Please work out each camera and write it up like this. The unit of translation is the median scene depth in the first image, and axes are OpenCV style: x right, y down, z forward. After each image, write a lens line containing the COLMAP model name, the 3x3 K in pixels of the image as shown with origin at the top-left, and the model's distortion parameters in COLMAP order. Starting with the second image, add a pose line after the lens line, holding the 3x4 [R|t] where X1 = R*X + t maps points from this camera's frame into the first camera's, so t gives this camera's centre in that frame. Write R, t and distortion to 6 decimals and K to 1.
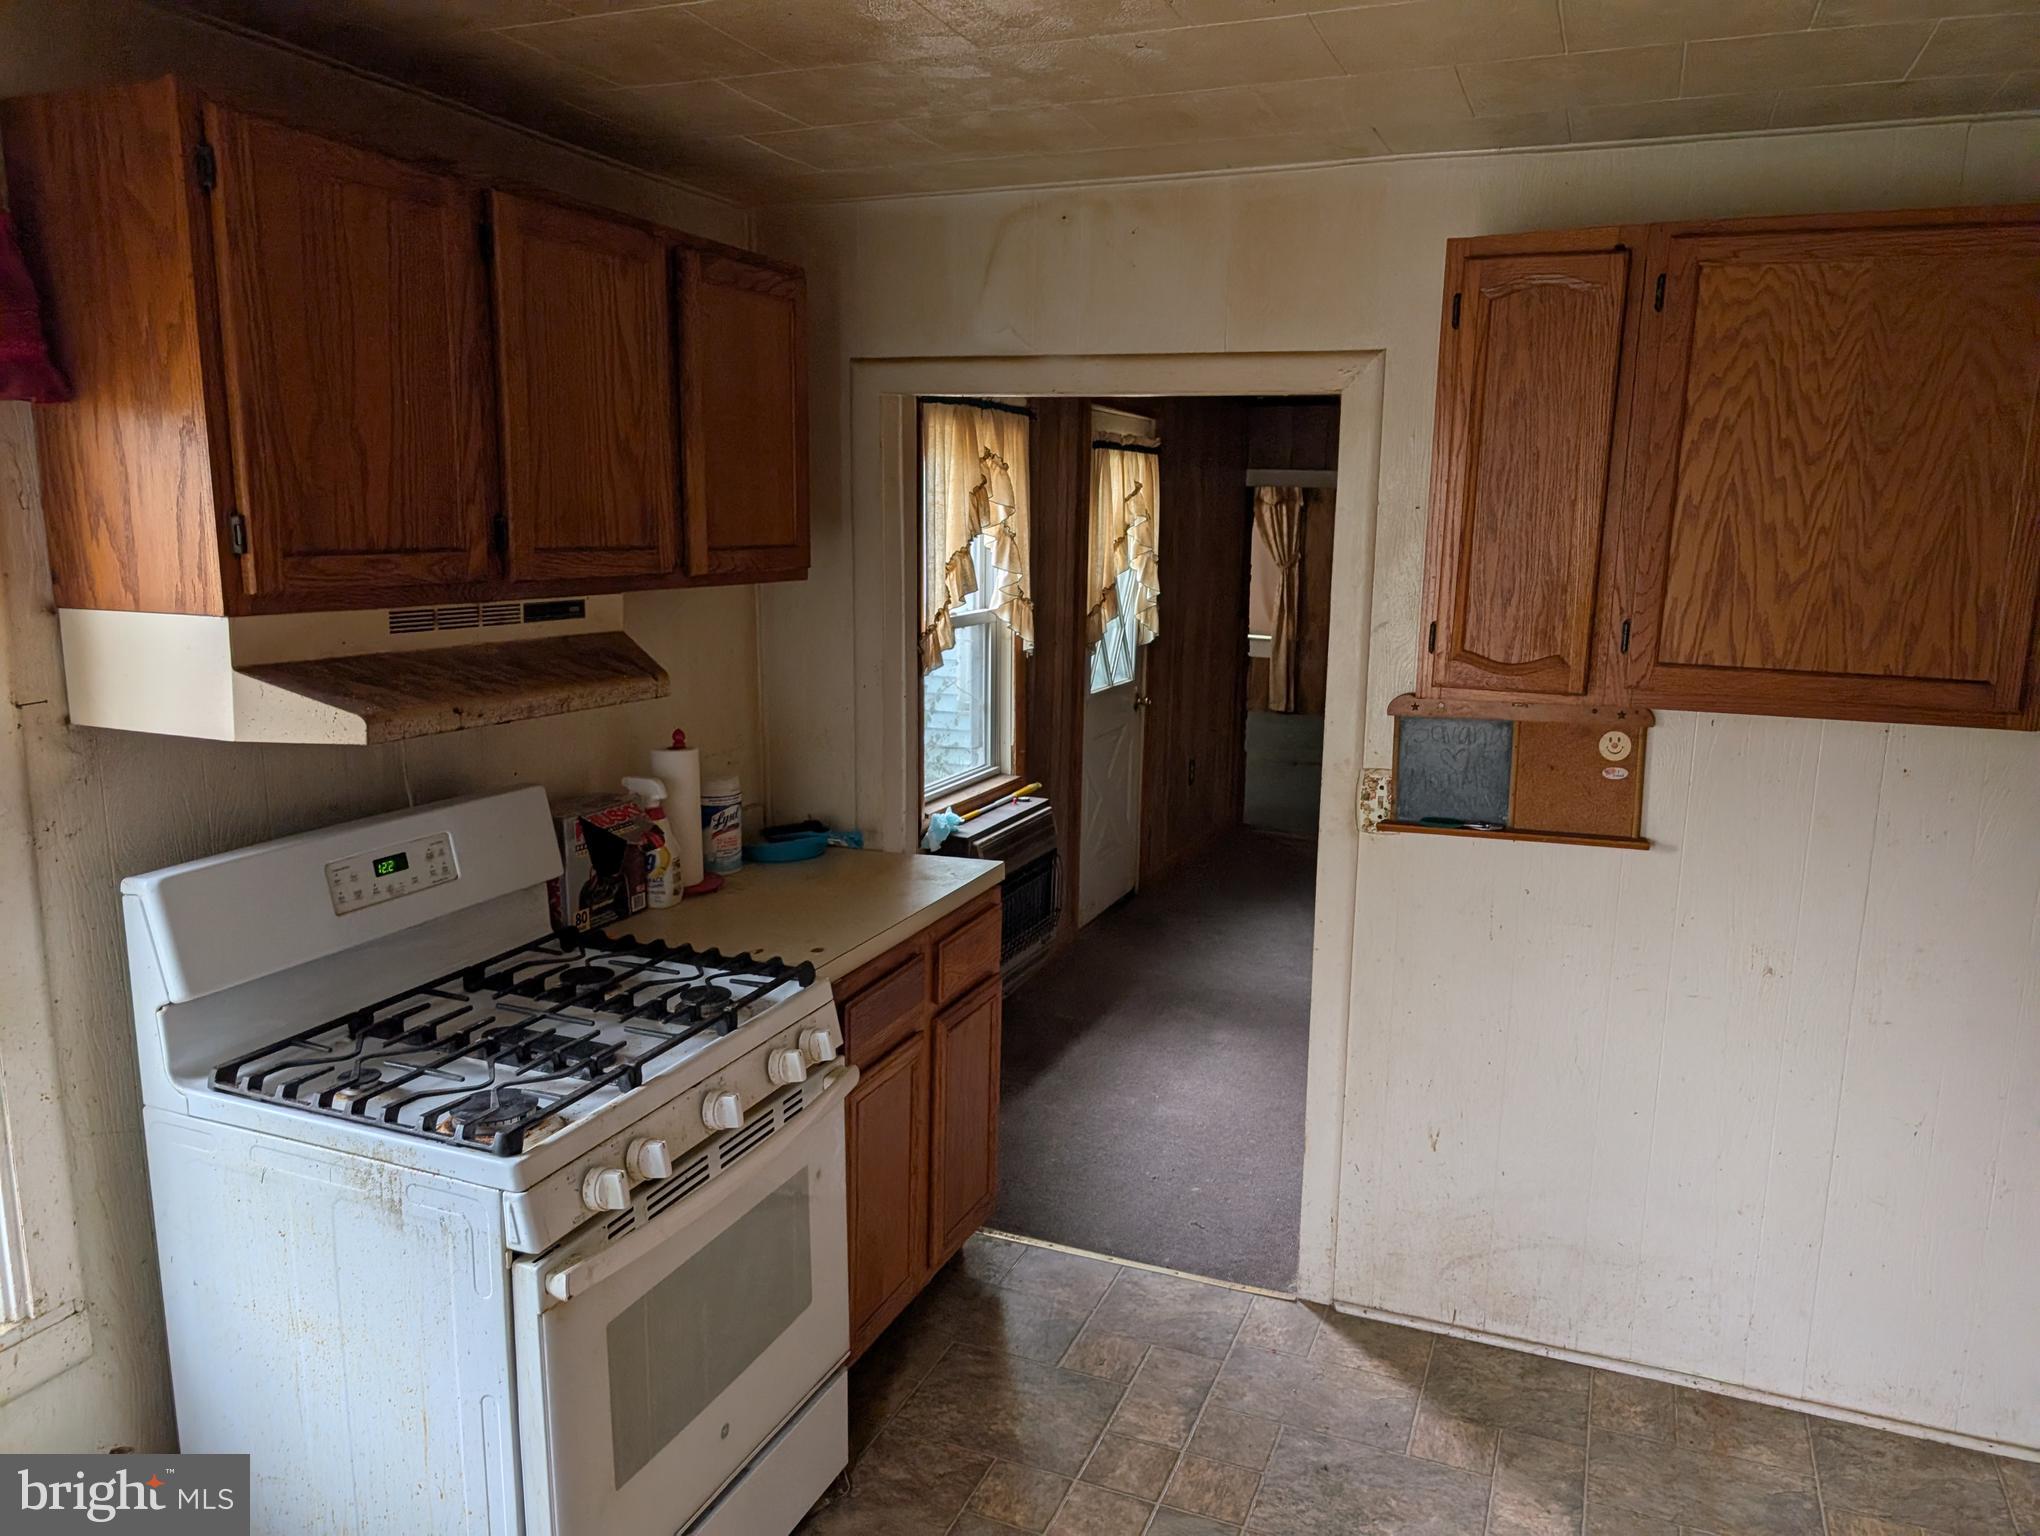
lens RADIAL K [[1455.6, 0, 1020.8], [0, 1455.6, 773.8], [0, 0, 1]] dist [0.006288, -0.002542]
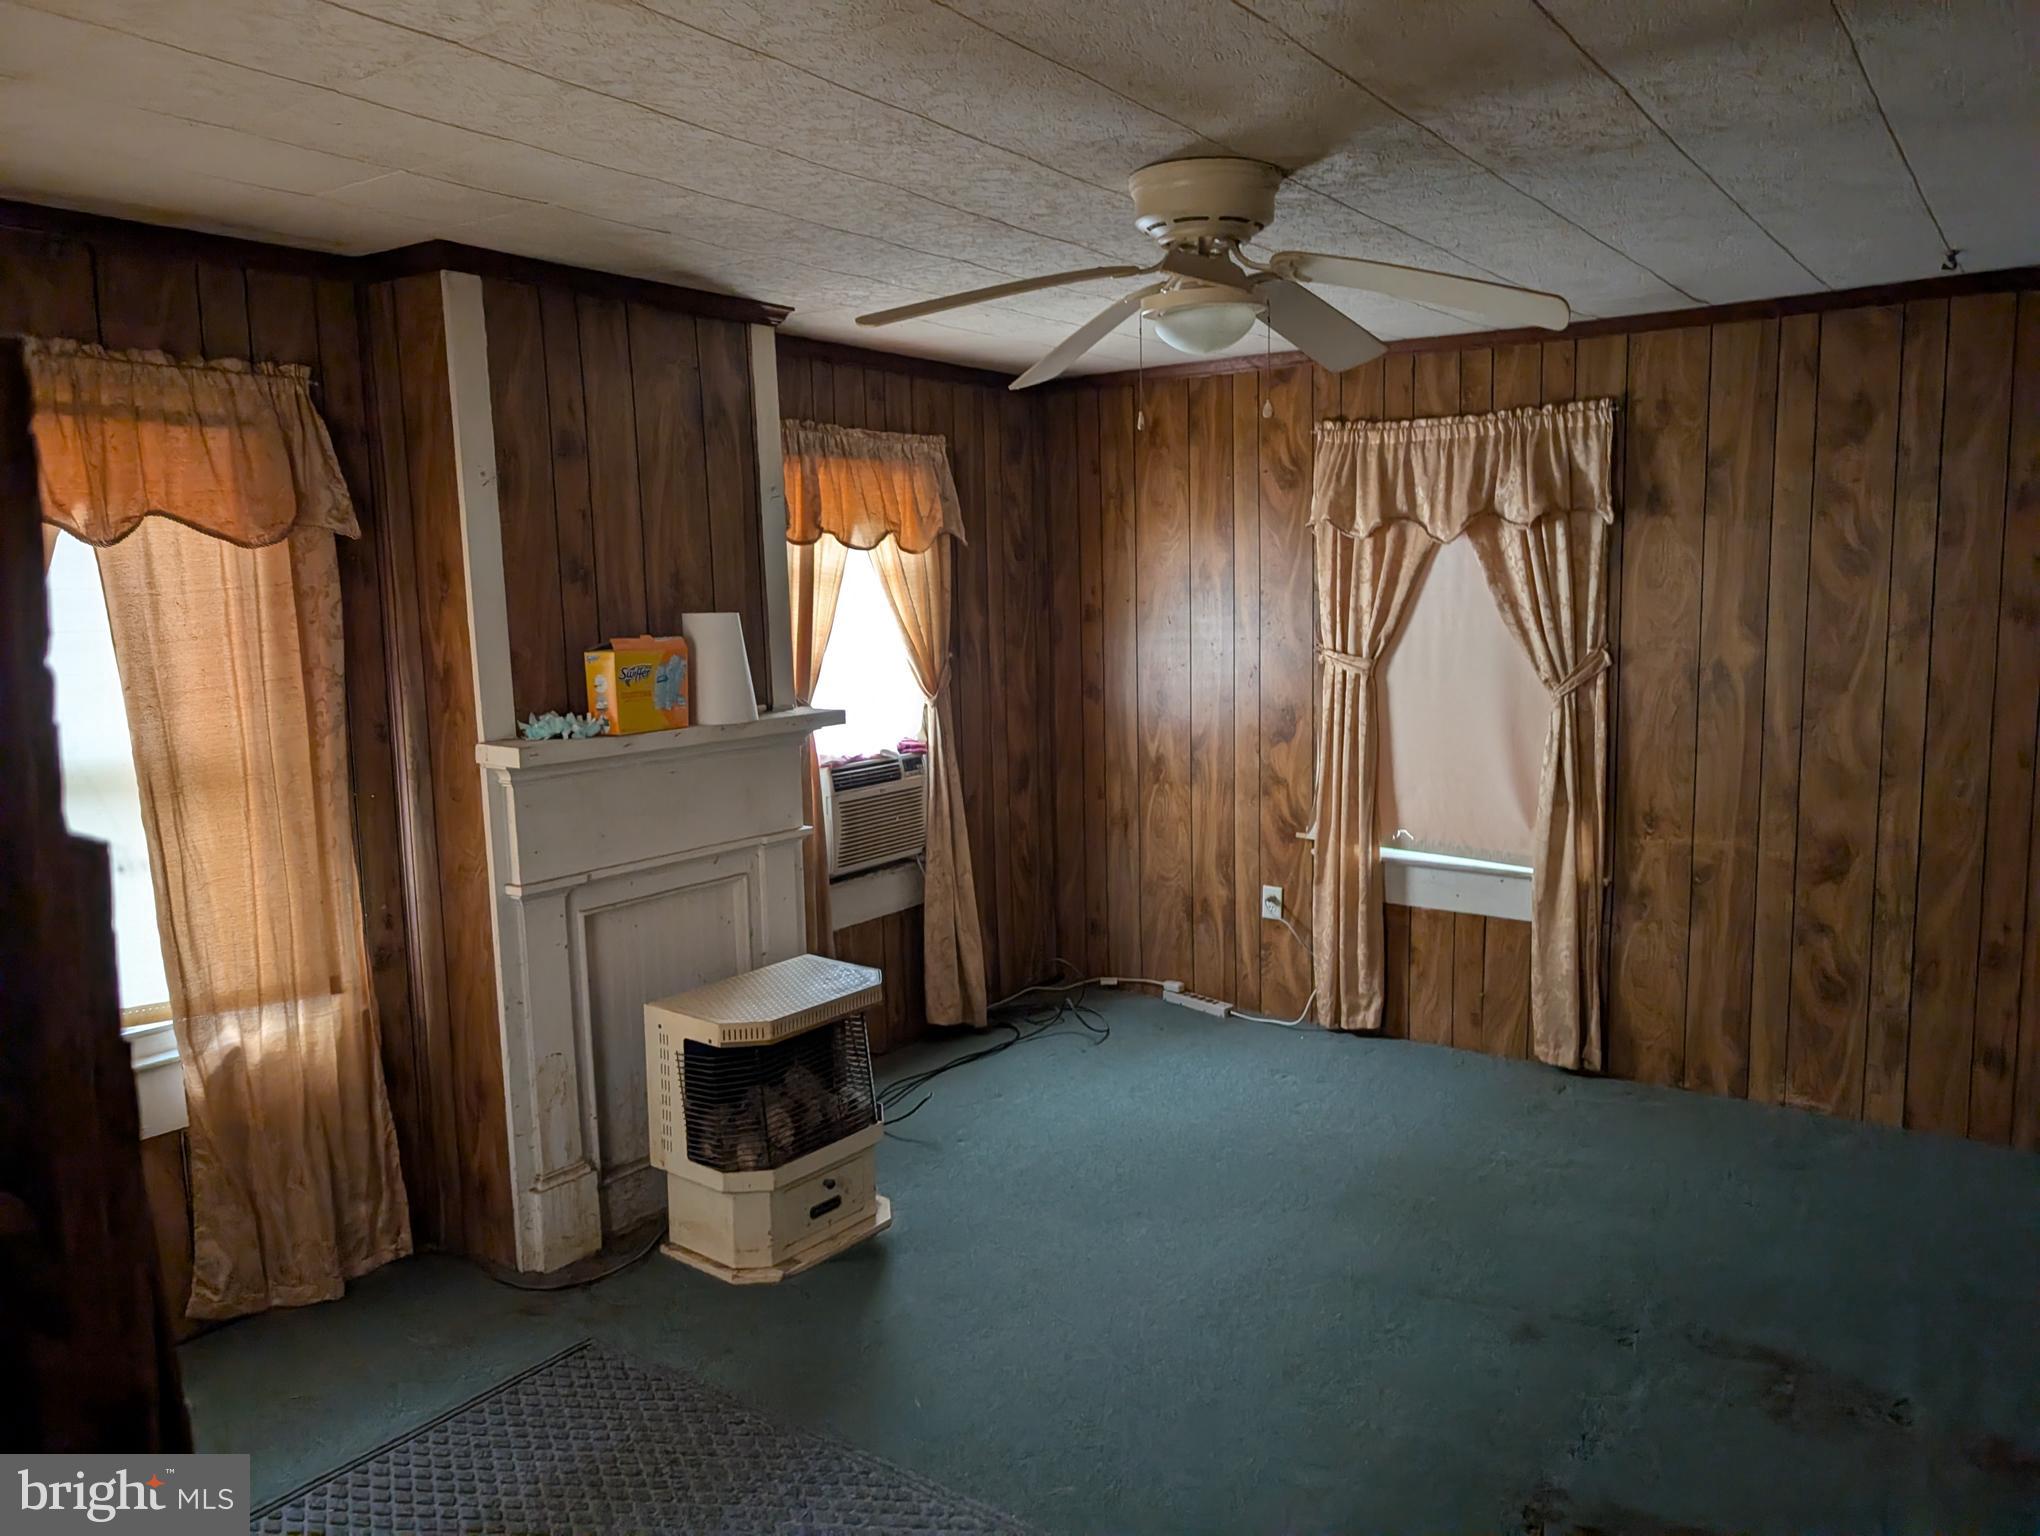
lens RADIAL K [[1455.6, 0, 1007.6], [0, 1455.6, 761.6], [0, 0, 1]] dist [0.006288, -0.002542]
pose [[0.979959, -0.016423, -0.198521, 0.114272], [0.006281, 0.998648, -0.051609, -0.103962], [0.199100, 0.049327, 0.978737, 0.603333]]
